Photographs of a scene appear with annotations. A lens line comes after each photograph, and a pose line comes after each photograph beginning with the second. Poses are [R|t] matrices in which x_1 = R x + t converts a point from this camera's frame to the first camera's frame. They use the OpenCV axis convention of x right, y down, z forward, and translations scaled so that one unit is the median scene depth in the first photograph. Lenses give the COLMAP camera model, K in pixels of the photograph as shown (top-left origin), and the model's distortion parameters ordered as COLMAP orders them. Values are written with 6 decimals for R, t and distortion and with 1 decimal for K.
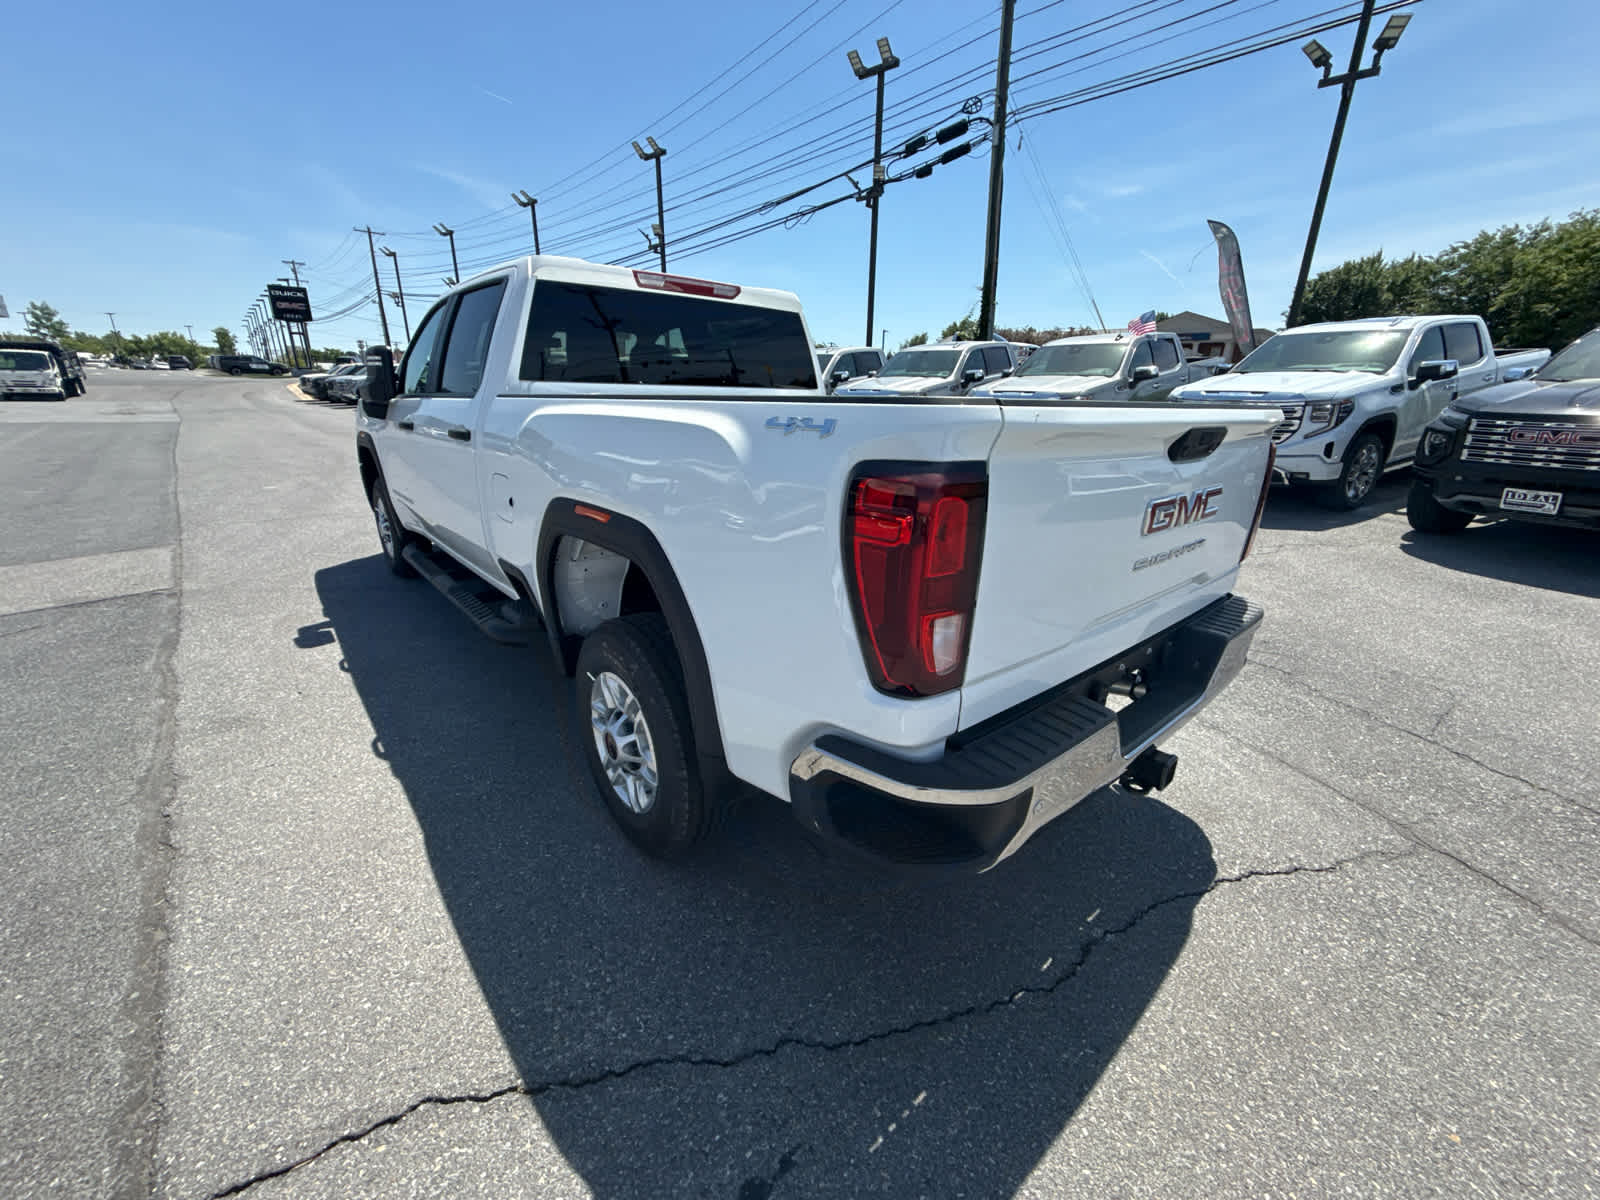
lens RADIAL K [[638.3, 0, 804.2], [0, 638.3, 606.8], [0, 0, 1]] dist [-0.000968, 0.000493]
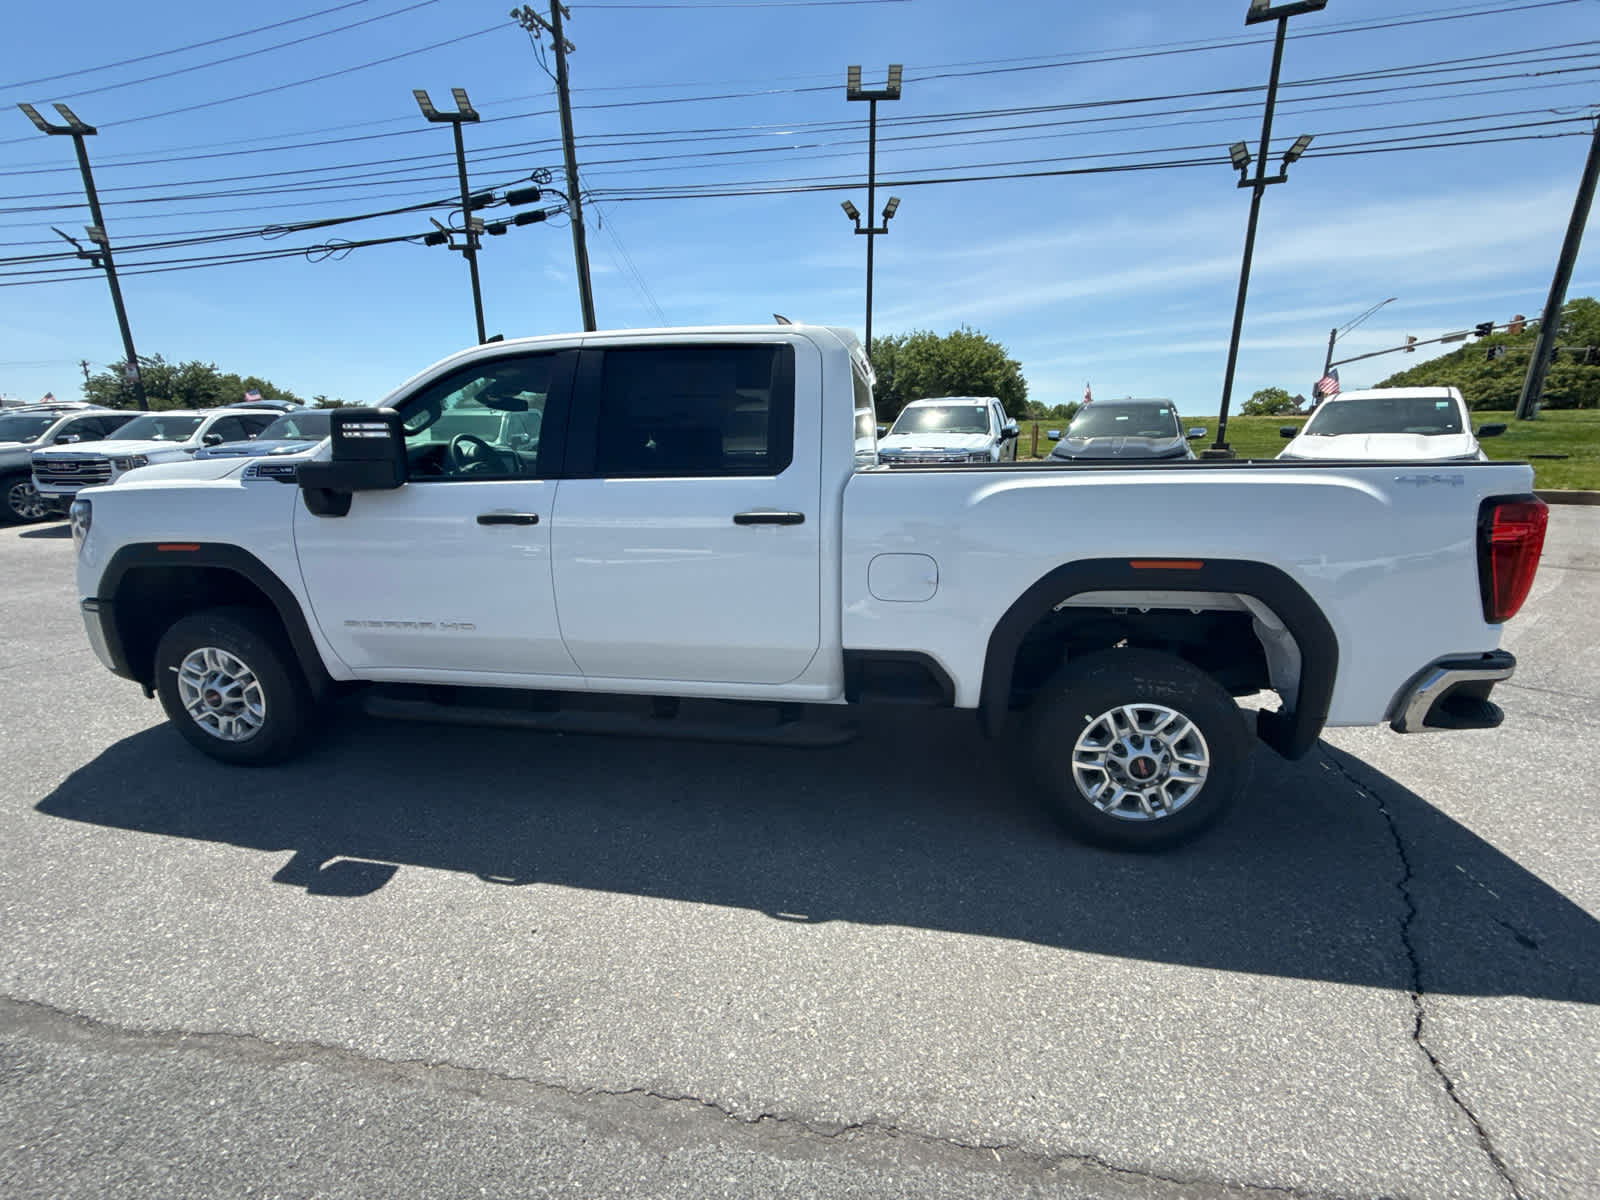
lens RADIAL K [[638.3, 0, 802.2], [0, 638.3, 605.8], [0, 0, 1]] dist [-0.000968, 0.000493]
pose [[0.769297, -0.171021, 0.615576, -0.283390], [0.221403, 0.975165, -0.005769, -0.037970], [-0.599302, 0.140728, 0.788056, 0.085124]]
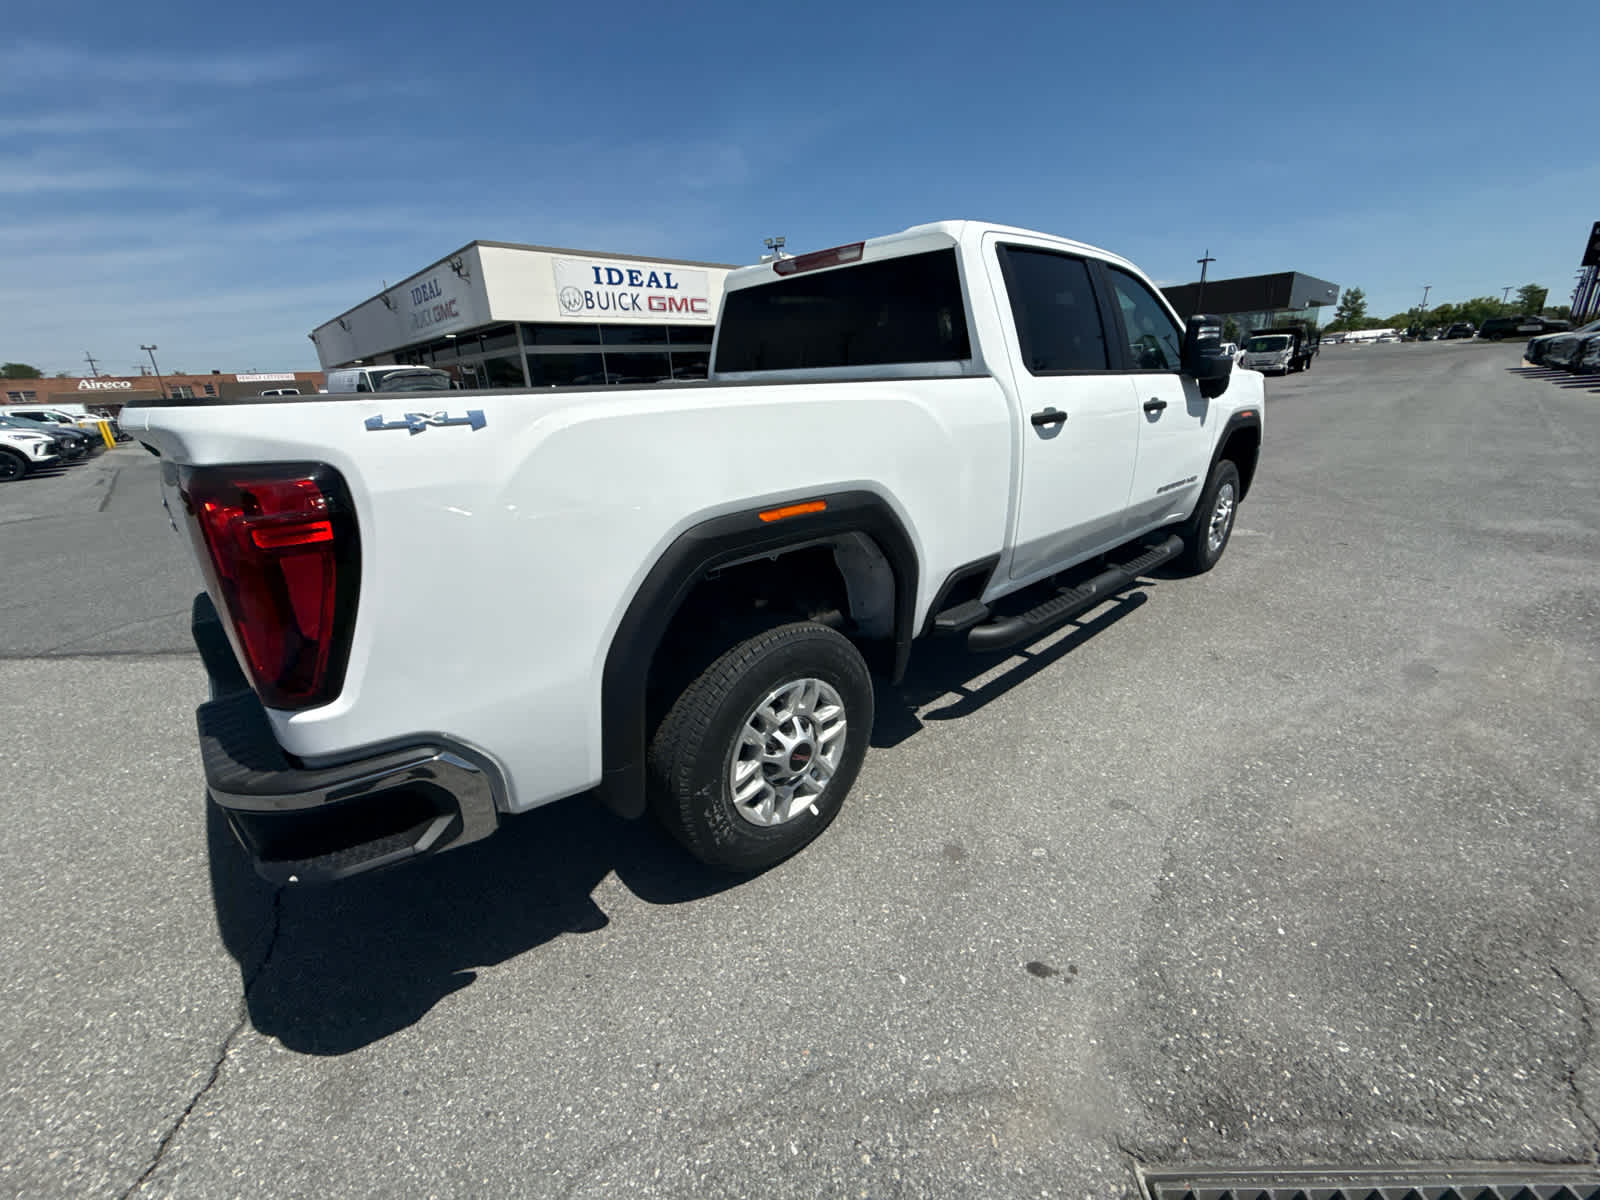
lens RADIAL K [[638.3, 0, 800.7], [0, 638.3, 604.3], [0, 0, 1]] dist [-0.000968, 0.000493]
pose [[0.028069, 0.315409, -0.948541, 0.251858], [-0.278891, 0.913705, 0.295572, -0.090284], [0.959913, 0.256243, 0.113611, 0.290088]]
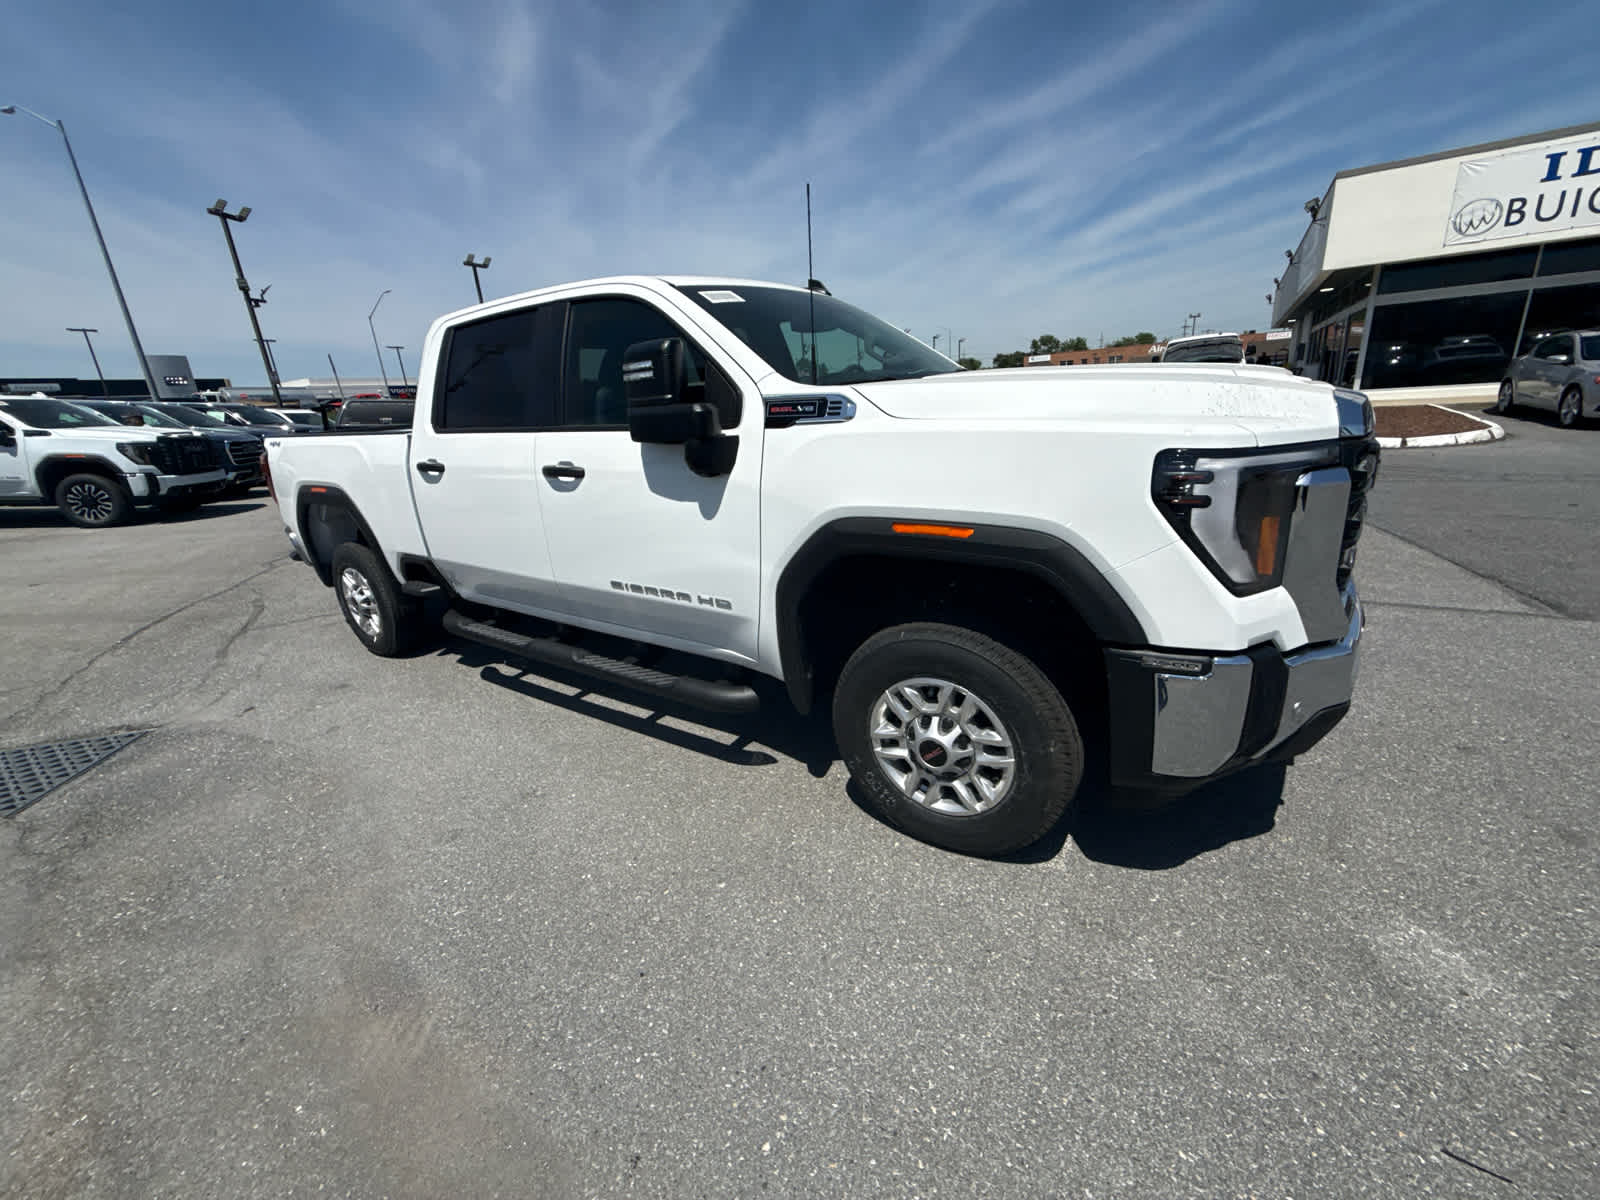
lens RADIAL K [[638.3, 0, 802.8], [0, 638.3, 601.8], [0, 0, 1]] dist [-0.000968, 0.000493]
pose [[-0.965053, 0.126736, -0.229371, -0.093715], [-0.032348, 0.810969, 0.584194, -0.242224], [0.260051, 0.571198, -0.778528, 0.713269]]
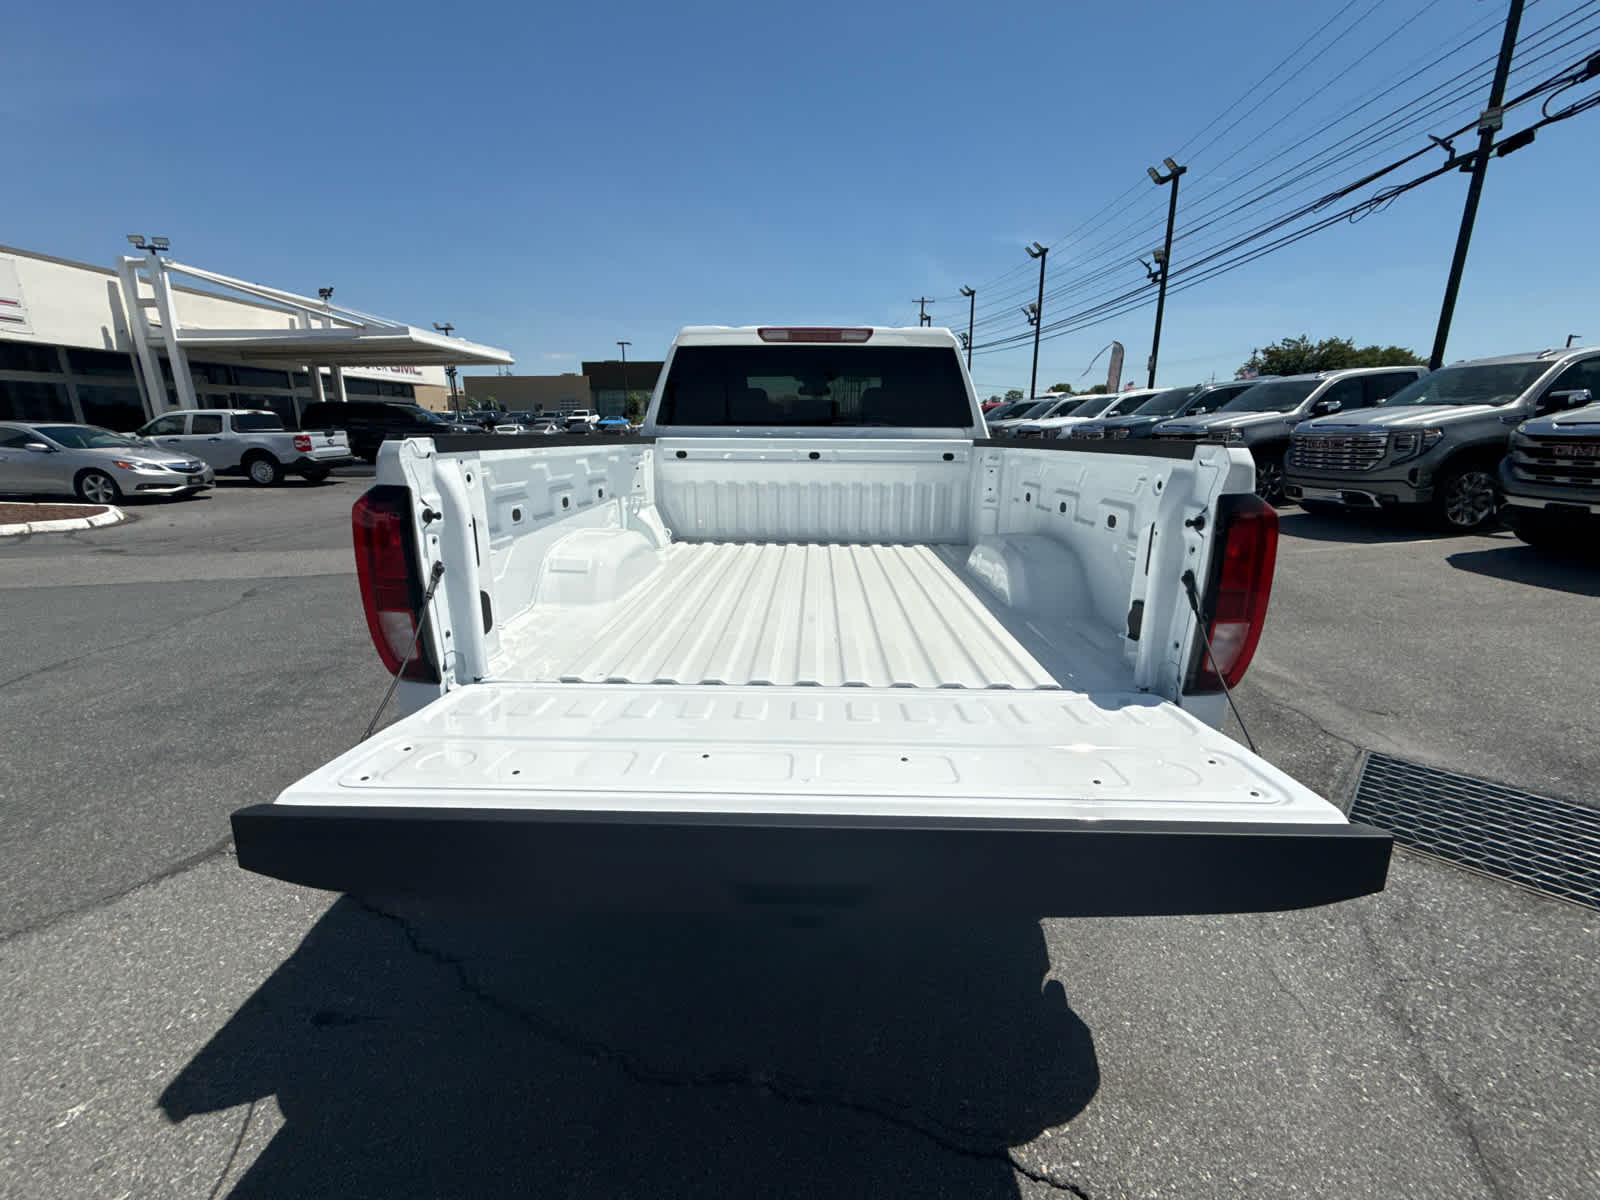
lens RADIAL K [[658.0, 0, 802.8], [0, 658.0, 606.4], [0, 0, 1]] dist [-0.000097, 0.000029]
pose [[0.741446, 0.158685, -0.651979, 0.172609], [-0.202453, 0.979258, 0.008107, -0.017288], [0.639742, 0.125984, 0.758194, 0.058931]]
